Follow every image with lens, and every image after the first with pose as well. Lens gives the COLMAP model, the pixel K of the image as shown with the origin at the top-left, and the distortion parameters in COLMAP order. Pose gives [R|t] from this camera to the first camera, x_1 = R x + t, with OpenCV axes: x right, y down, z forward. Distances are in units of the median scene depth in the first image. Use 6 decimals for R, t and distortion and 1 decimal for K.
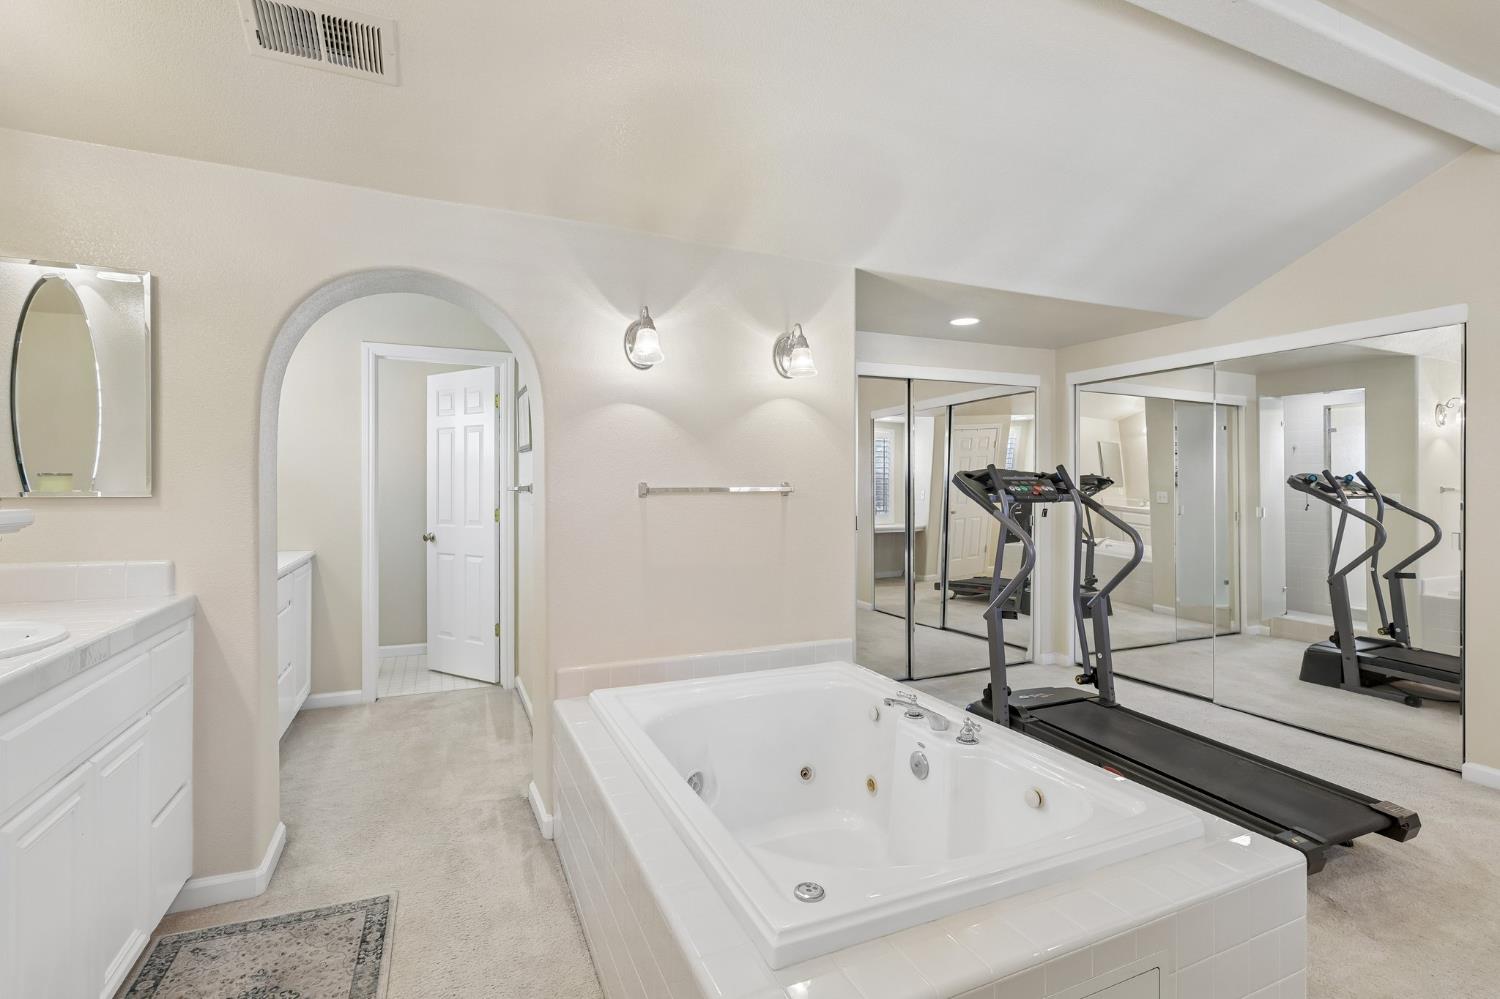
lens RADIAL K [[696.0, 0, 748.0], [0, 696.0, 494.7], [0, 0, 1]] dist [-0.001039, -0.000093]
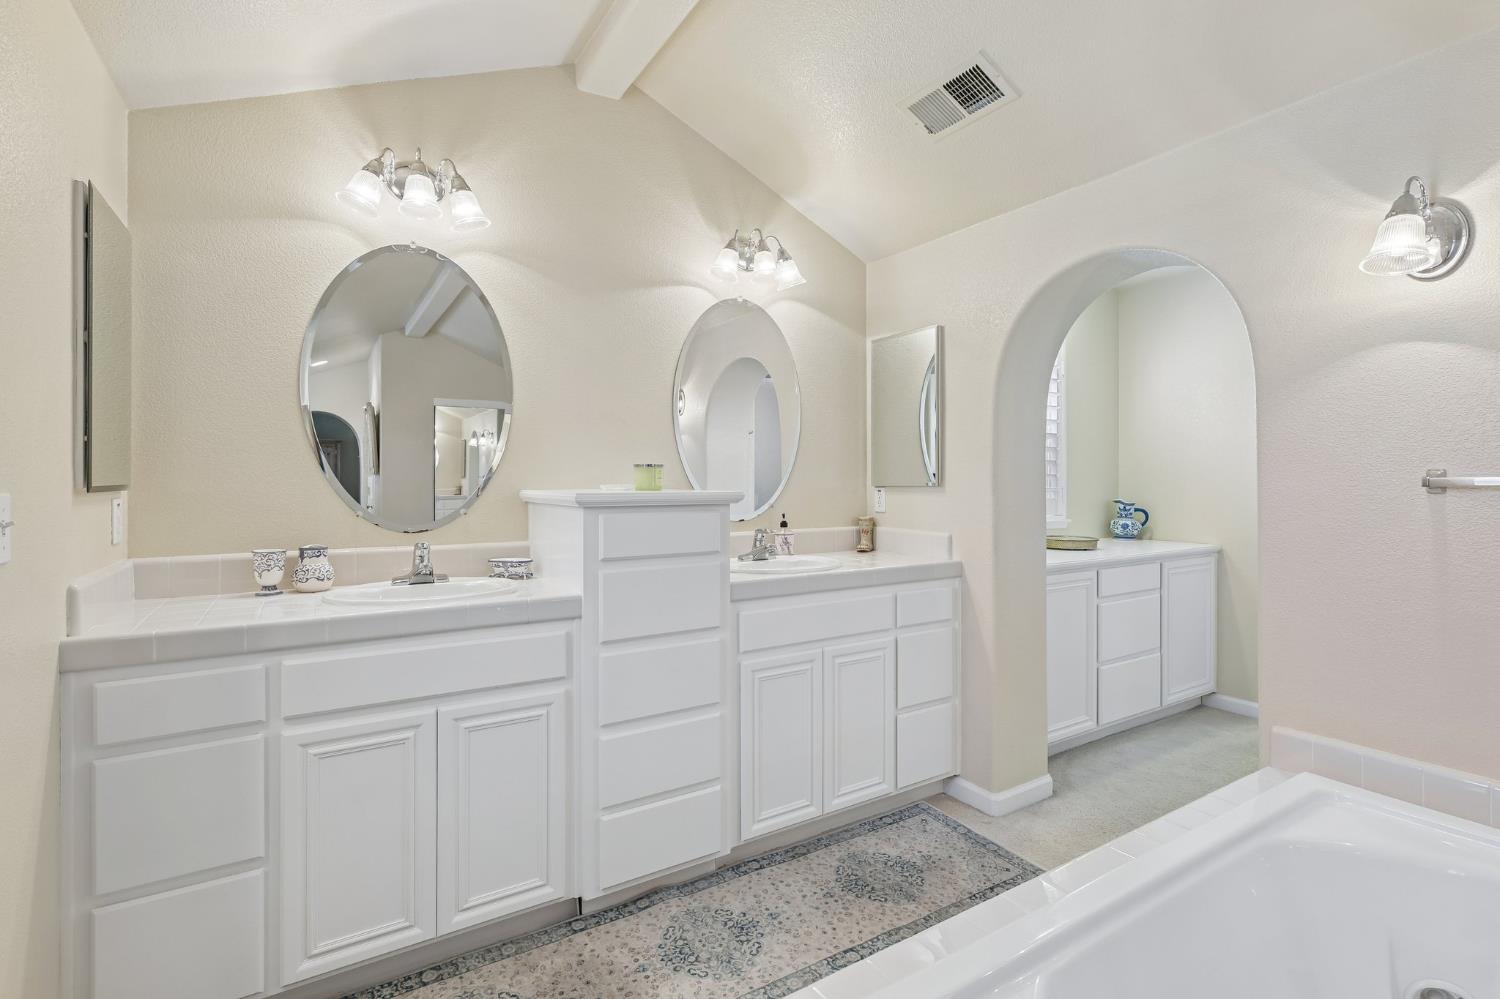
lens RADIAL K [[696.0, 0, 748.0], [0, 696.0, 484.7], [0, 0, 1]] dist [-0.001039, -0.000093]
pose [[0.142916, 0.007196, -0.989709, 0.454327], [-0.008135, 0.999948, 0.006096, -0.004169], [0.989701, 0.007181, 0.142967, 0.424574]]
